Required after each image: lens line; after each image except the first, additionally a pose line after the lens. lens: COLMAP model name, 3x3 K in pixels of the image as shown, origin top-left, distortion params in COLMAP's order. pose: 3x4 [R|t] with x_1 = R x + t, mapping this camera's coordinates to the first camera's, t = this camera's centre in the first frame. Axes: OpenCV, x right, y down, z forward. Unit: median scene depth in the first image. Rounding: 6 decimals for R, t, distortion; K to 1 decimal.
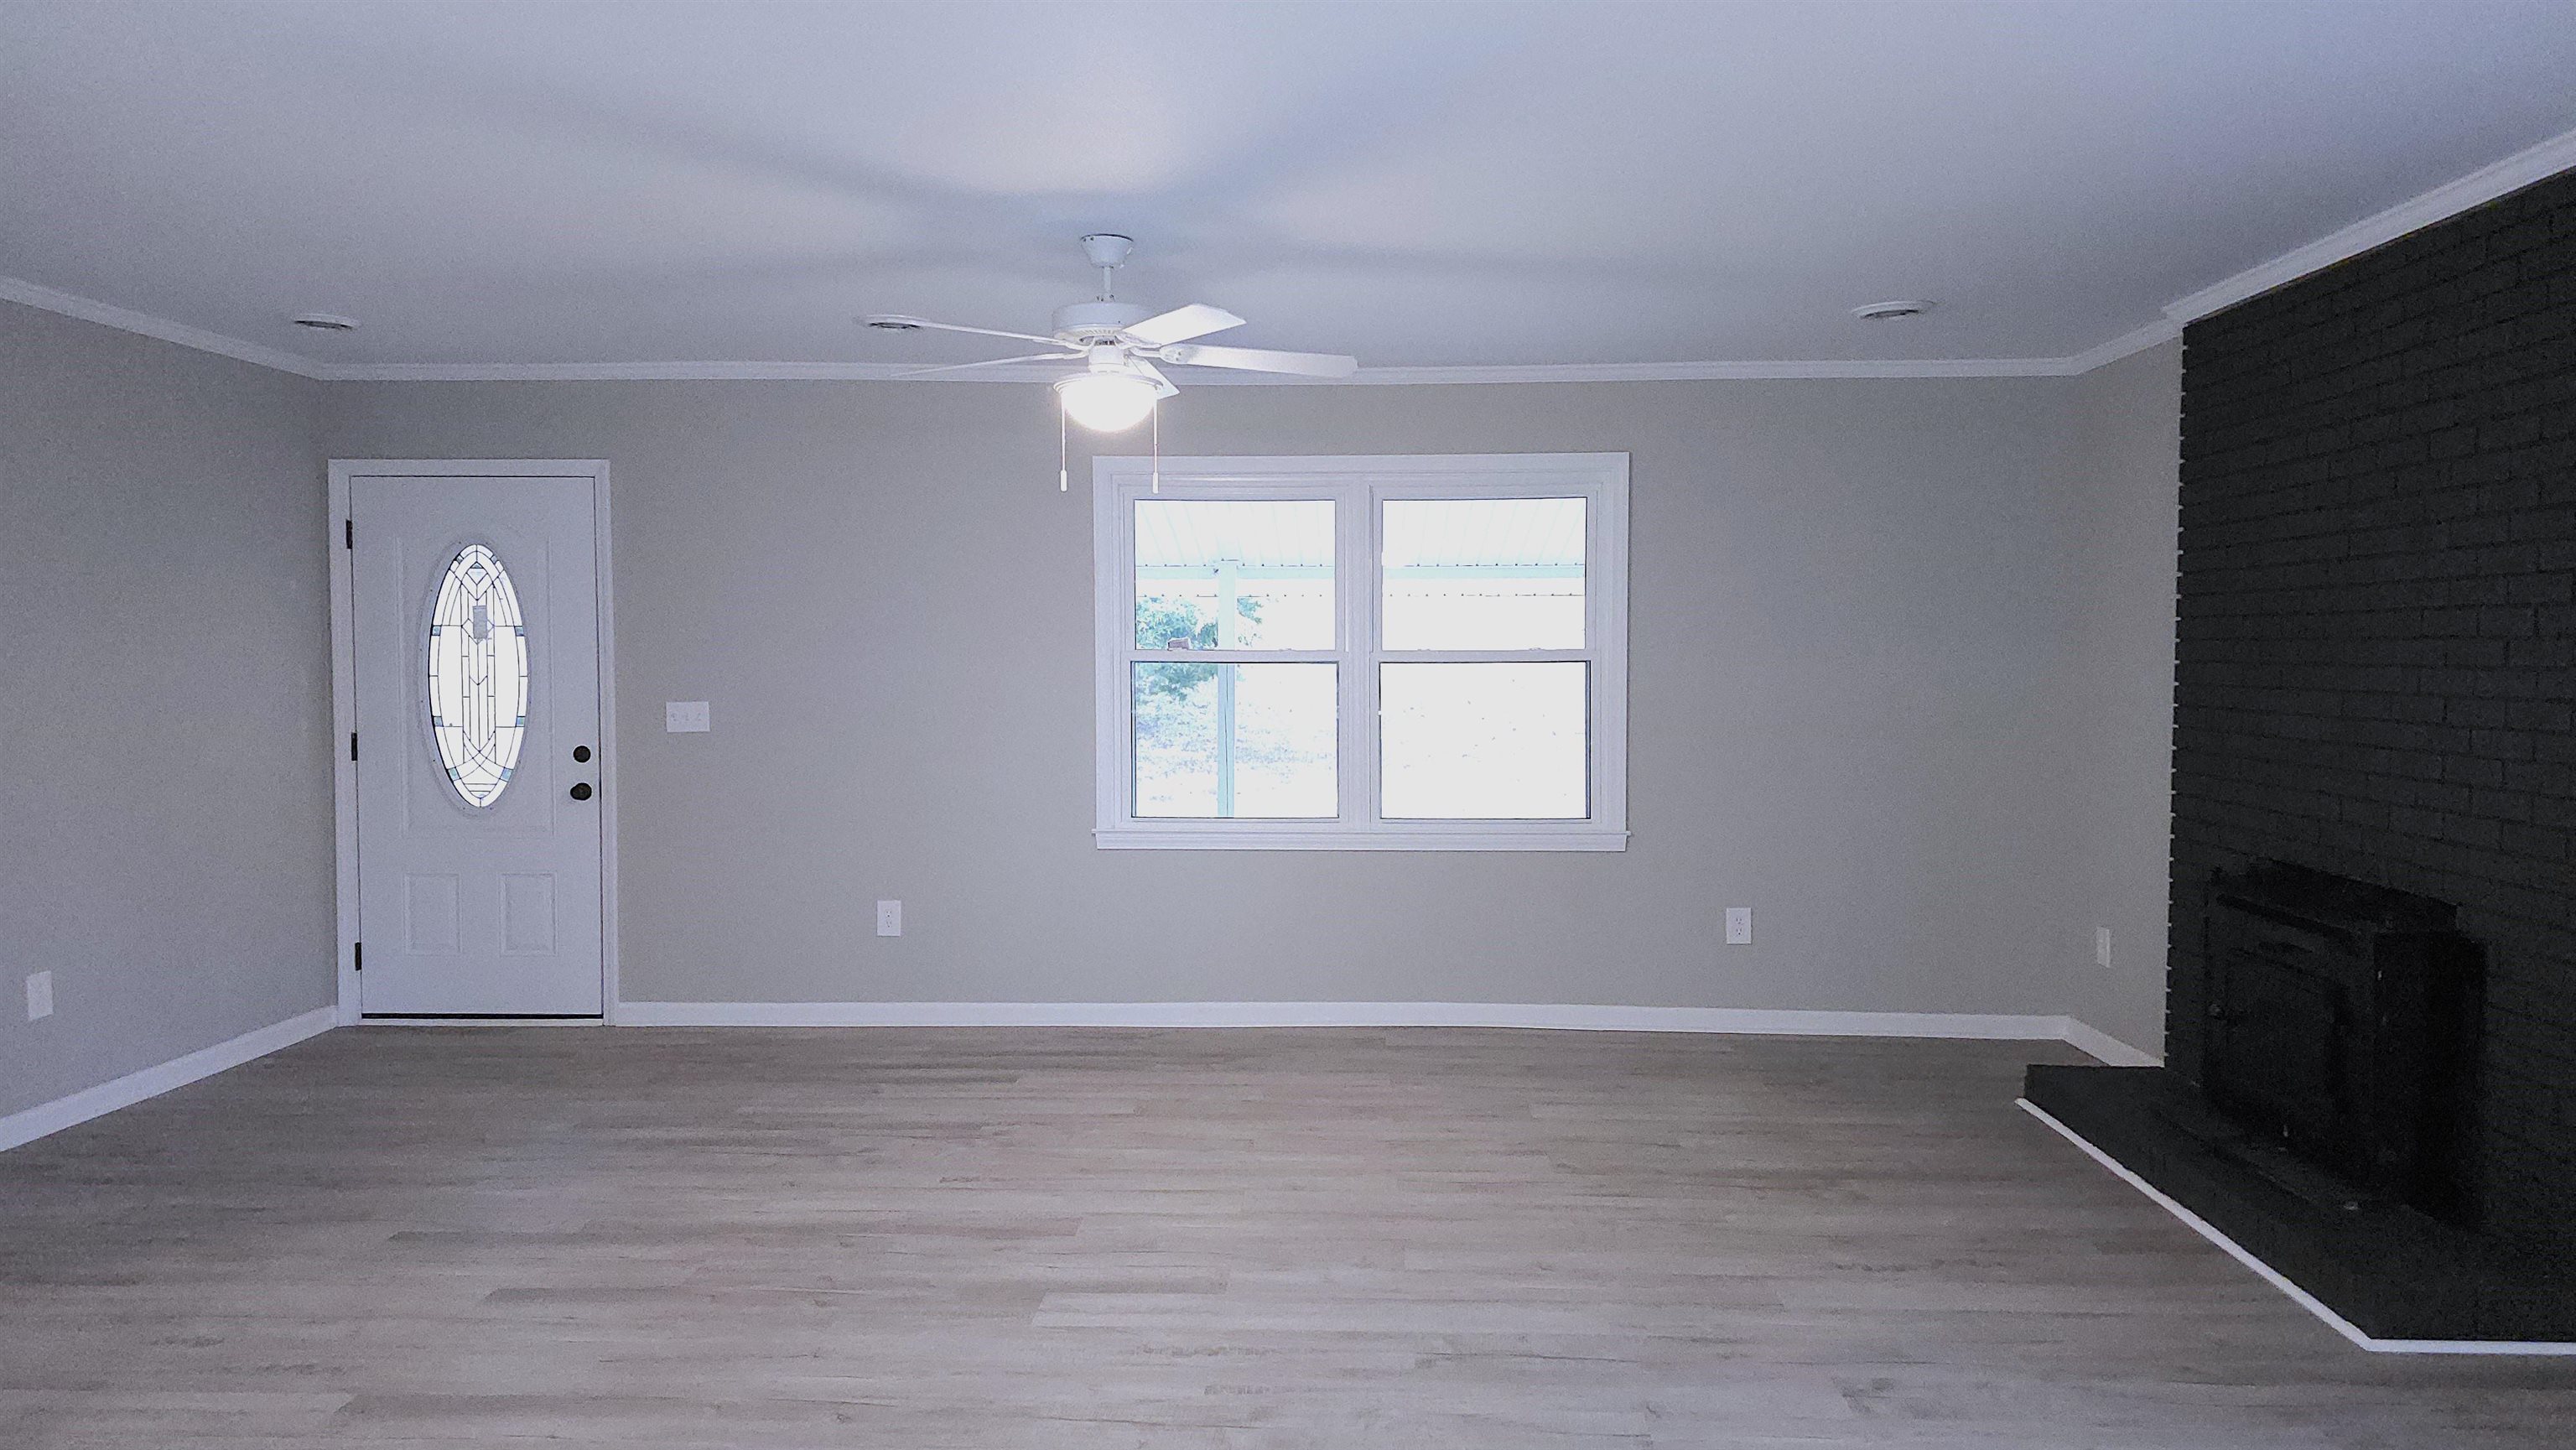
lens RADIAL K [[1721.6, 0, 1288.0], [0, 1721.6, 725.0], [0, 0, 1]] dist [0.127681, -0.128076]
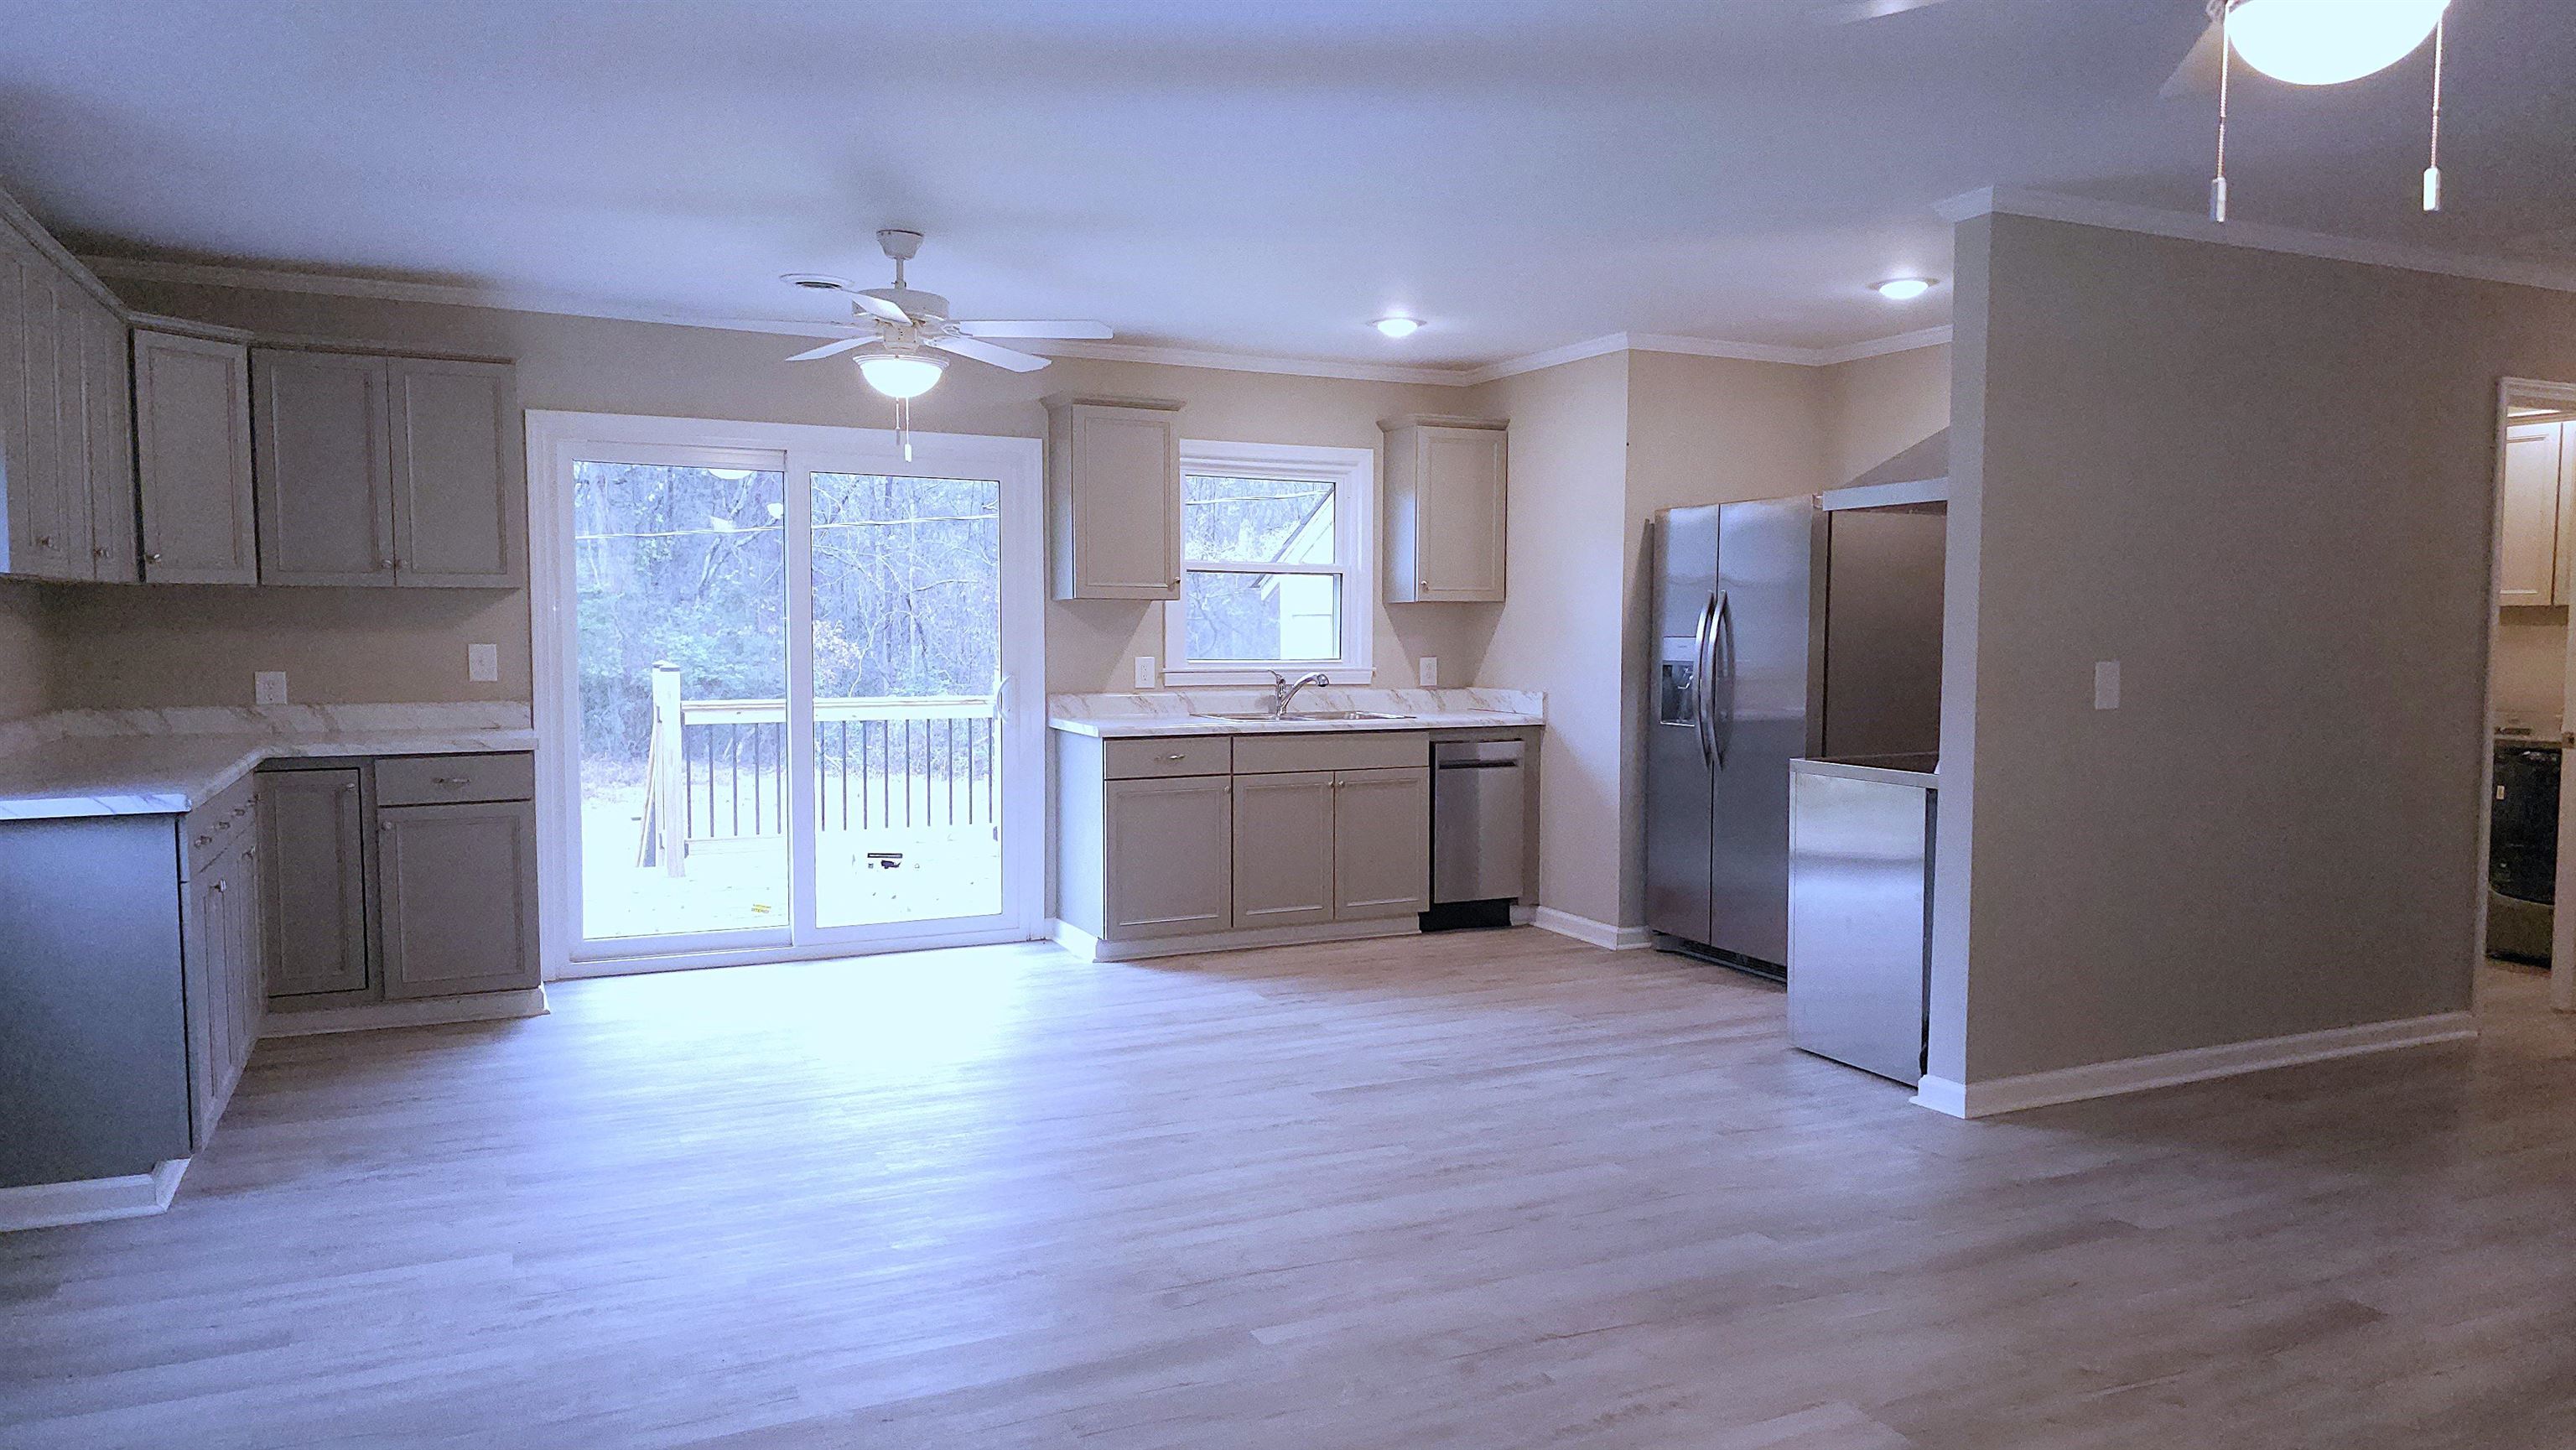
lens RADIAL K [[1759.1, 0, 1174.0], [0, 1759.1, 724.8], [0, 0, 1]] dist [0.007709, 0.002620]
pose [[-0.897014, 0.030240, -0.440967, 0.354587], [-0.018036, 0.994322, 0.104875, -0.035546], [0.441634, 0.102028, -0.891375, 1.150718]]
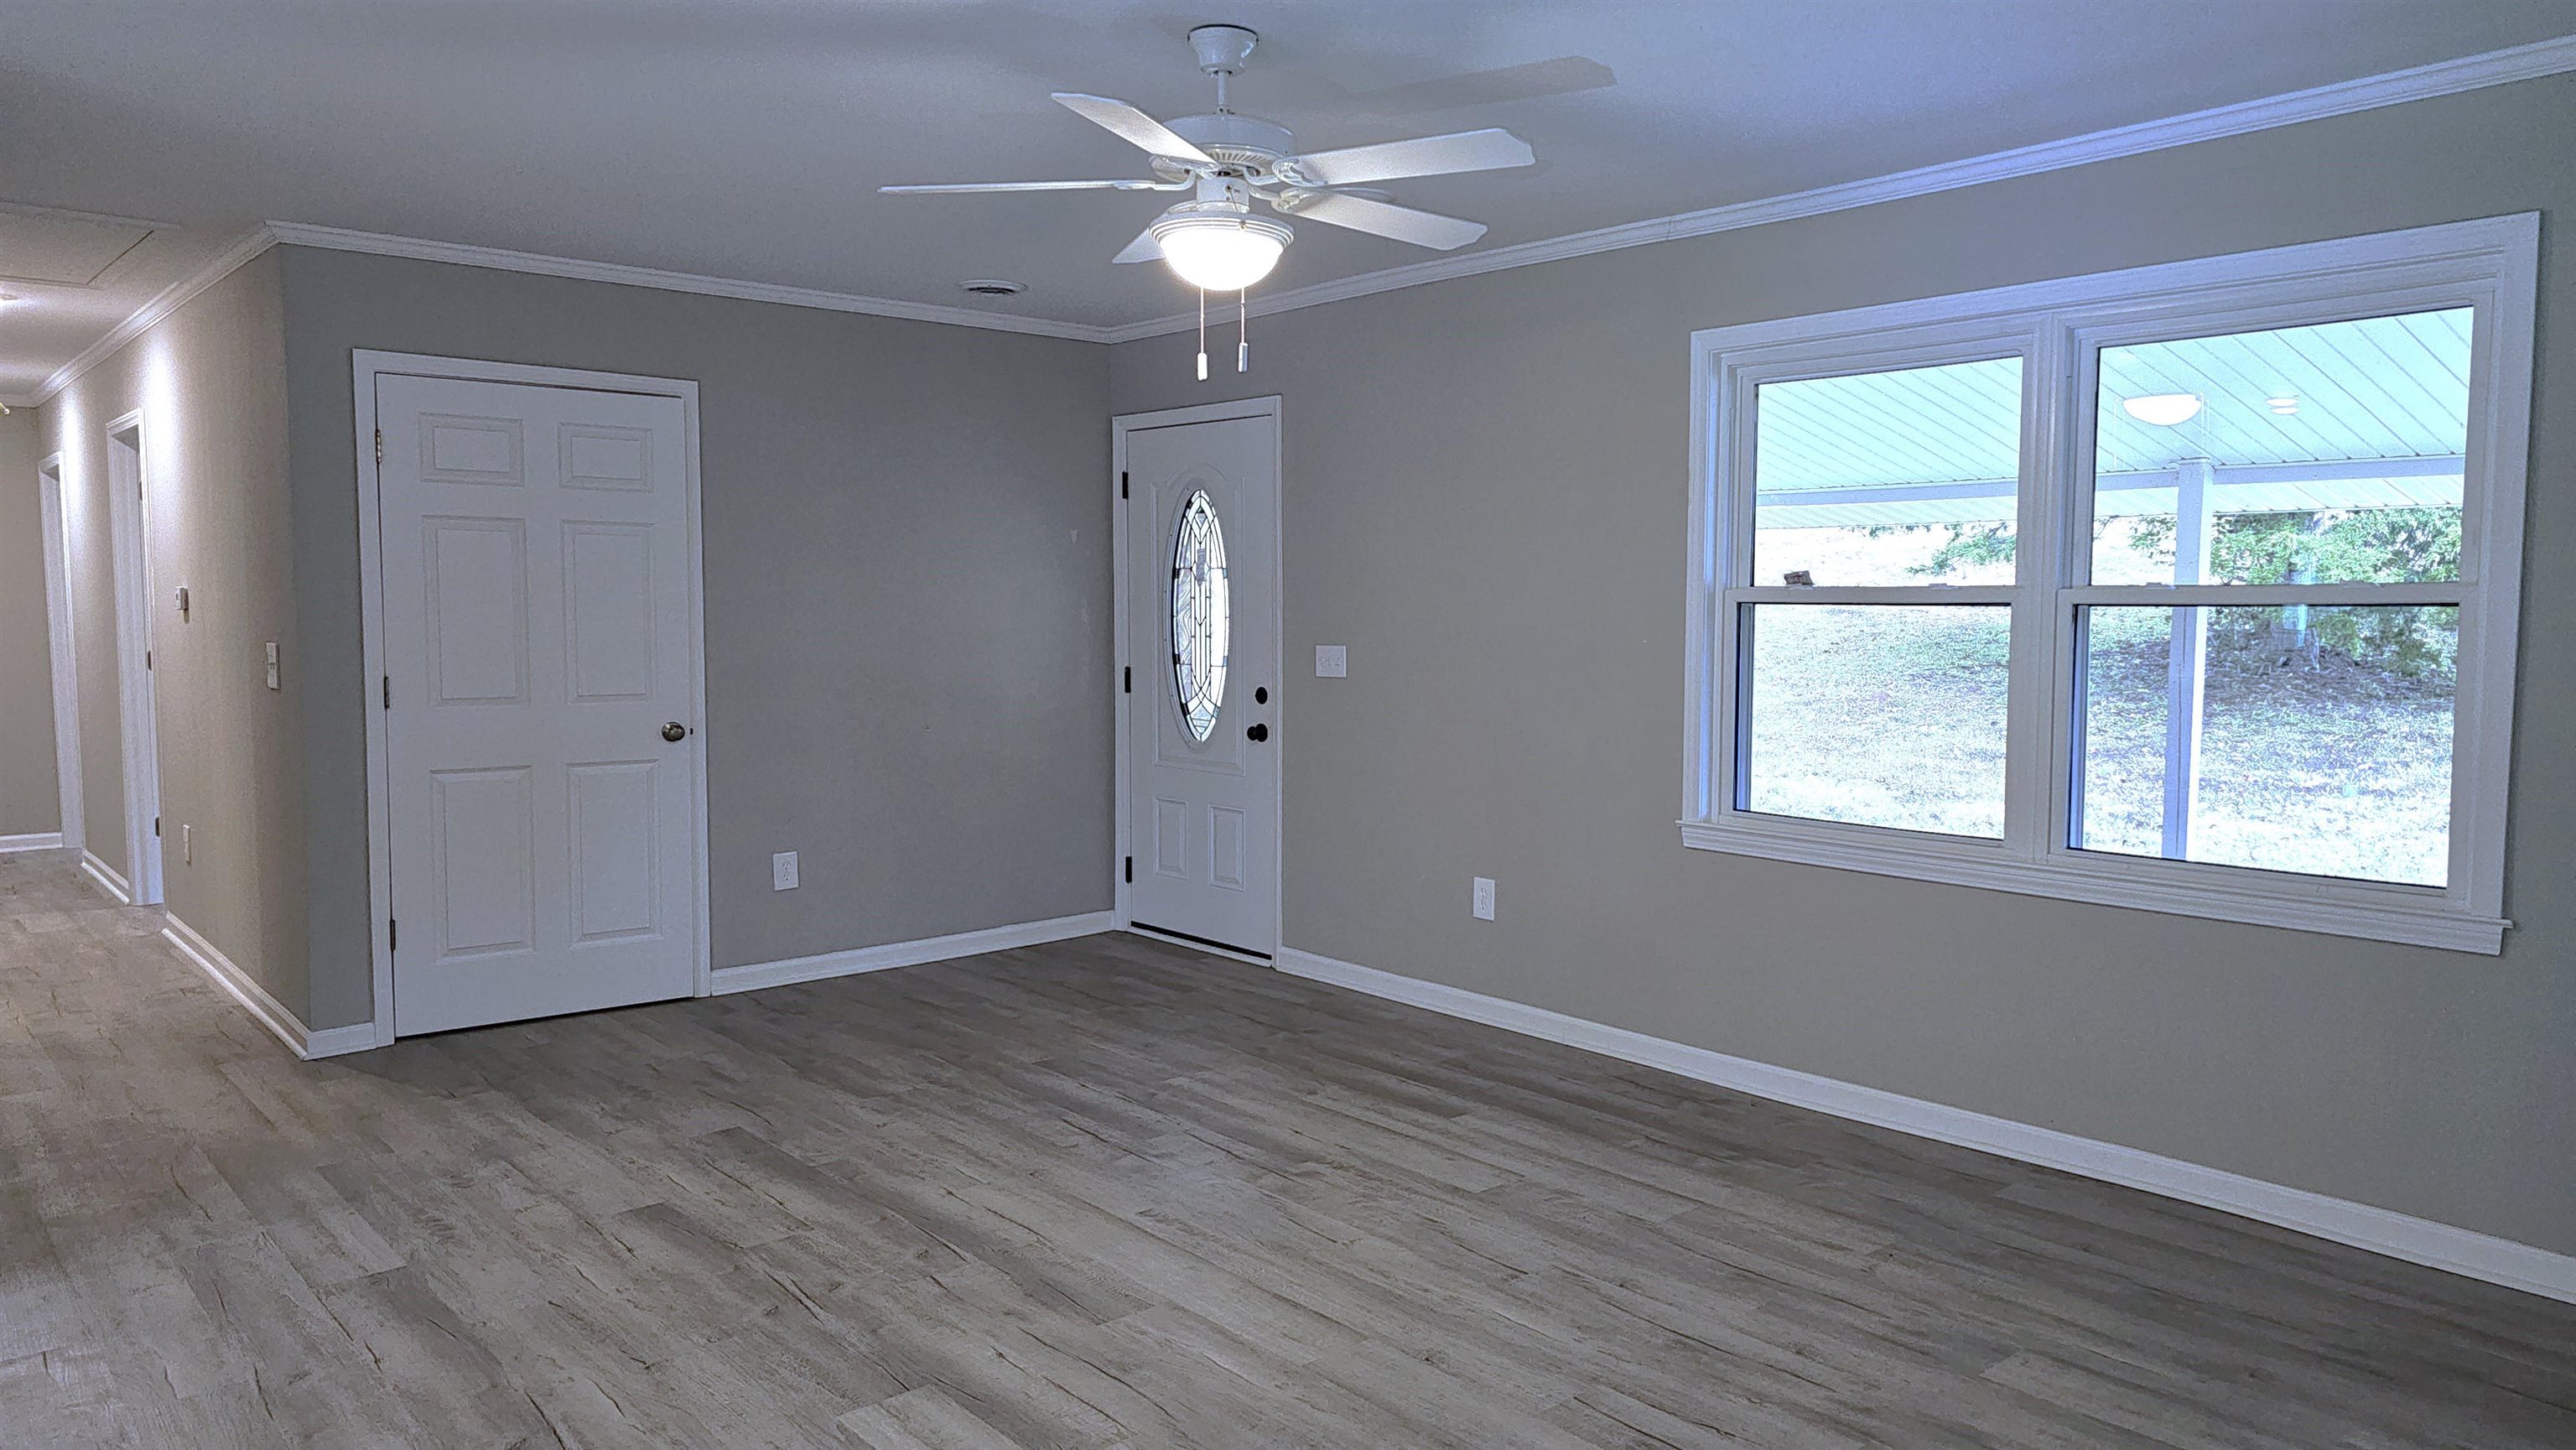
lens RADIAL K [[1721.6, 0, 1288.0], [0, 1721.6, 725.0], [0, 0, 1]] dist [0.127681, -0.128076]
pose [[0.690685, 0.055289, -0.721039, 0.416149], [-0.033170, 0.998446, 0.044787, -0.014521], [0.722394, -0.007017, 0.691446, 0.434722]]
